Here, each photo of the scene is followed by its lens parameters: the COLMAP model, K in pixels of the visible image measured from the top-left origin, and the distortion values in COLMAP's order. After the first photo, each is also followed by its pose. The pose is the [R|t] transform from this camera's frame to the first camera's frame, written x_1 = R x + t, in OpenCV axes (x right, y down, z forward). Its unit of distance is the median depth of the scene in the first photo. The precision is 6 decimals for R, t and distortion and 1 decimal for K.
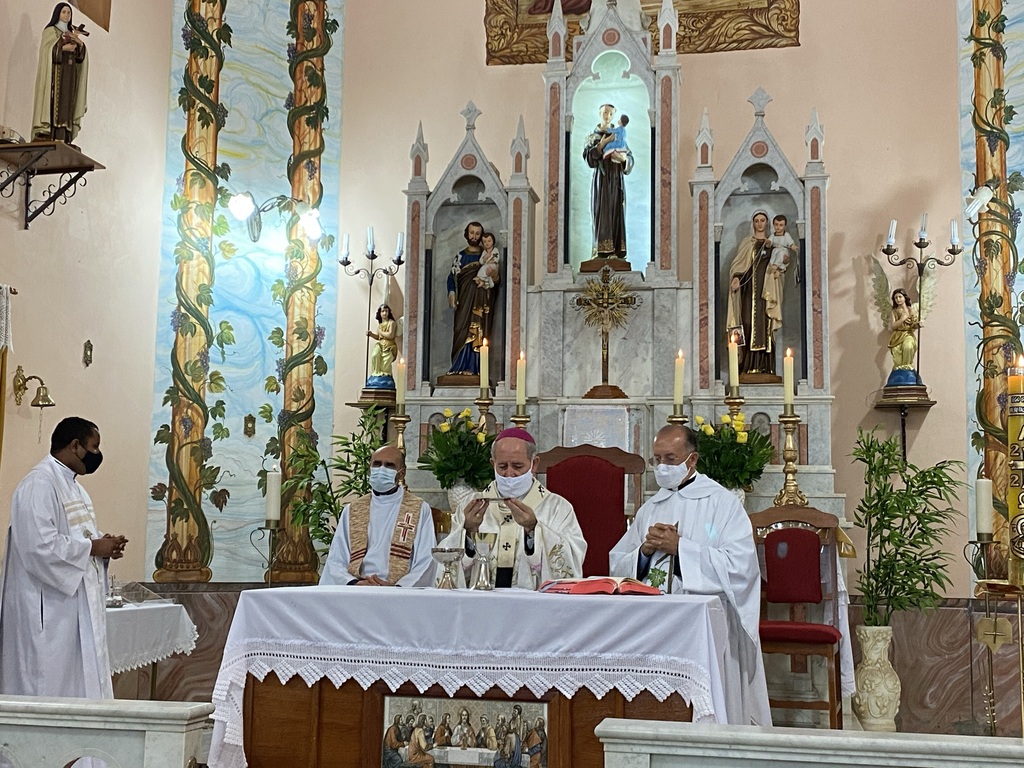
lens RADIAL K [[1334.6, 0, 513.3], [0, 1334.6, 371.7], [0, 0, 1]] dist [0.077770, 0.000000]
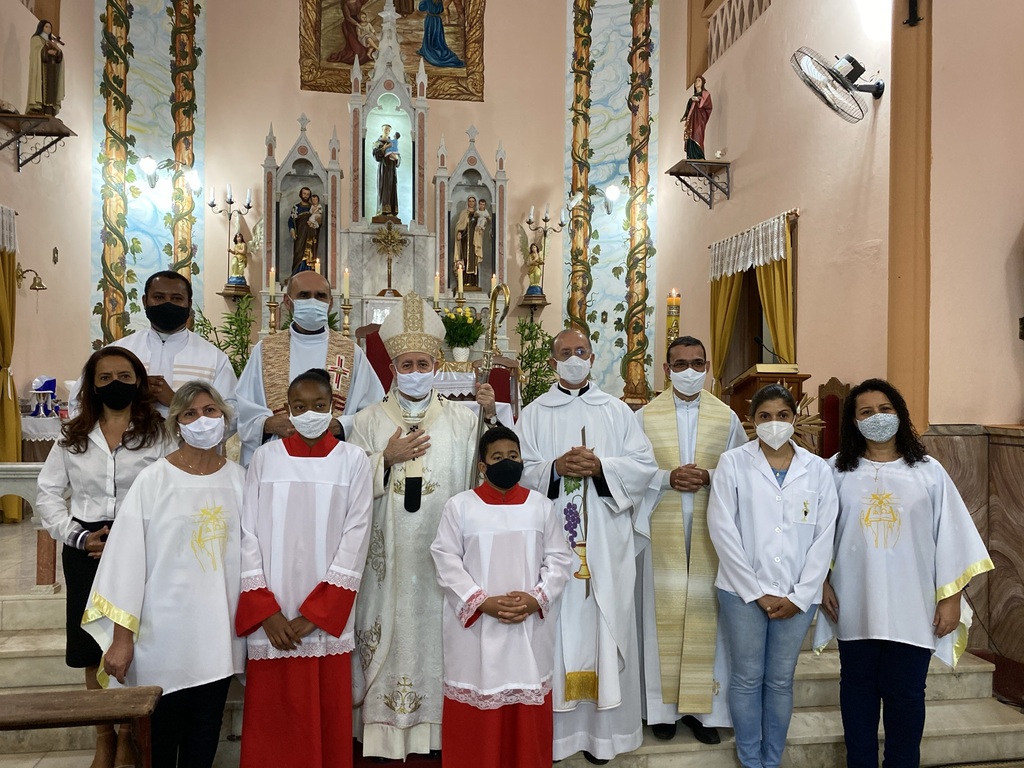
lens RADIAL K [[771.0, 0, 506.9], [0, 771.0, 386.8], [0, 0, 1]] dist [0.034614, -0.039410]
pose [[0.937645, -0.008509, 0.347489, -0.135316], [-0.040292, 0.990301, 0.132972, -0.003671], [-0.345250, -0.138681, 0.928208, -0.030115]]
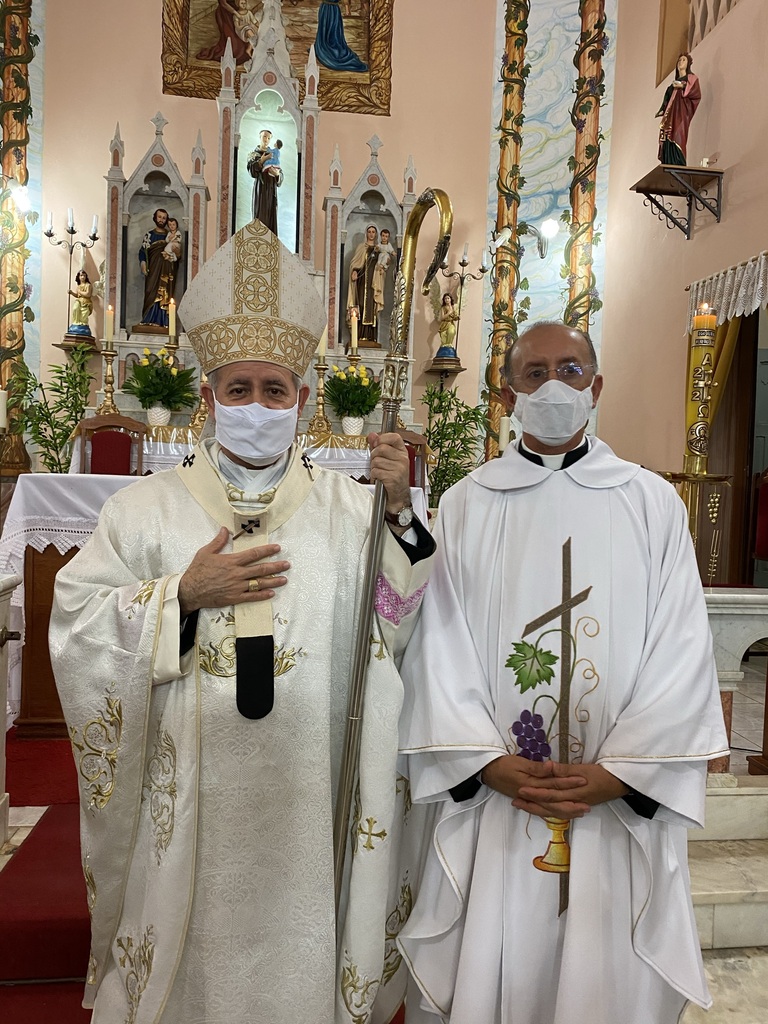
lens RADIAL K [[771.0, 0, 381.8], [0, 771.0, 500.6], [0, 0, 1]] dist [0.034614, -0.039410]
pose [[0.946047, 0.007247, 0.323948, -0.070492], [-0.063221, 0.984665, 0.162599, 0.034157], [-0.317802, -0.174306, 0.931997, 0.166987]]
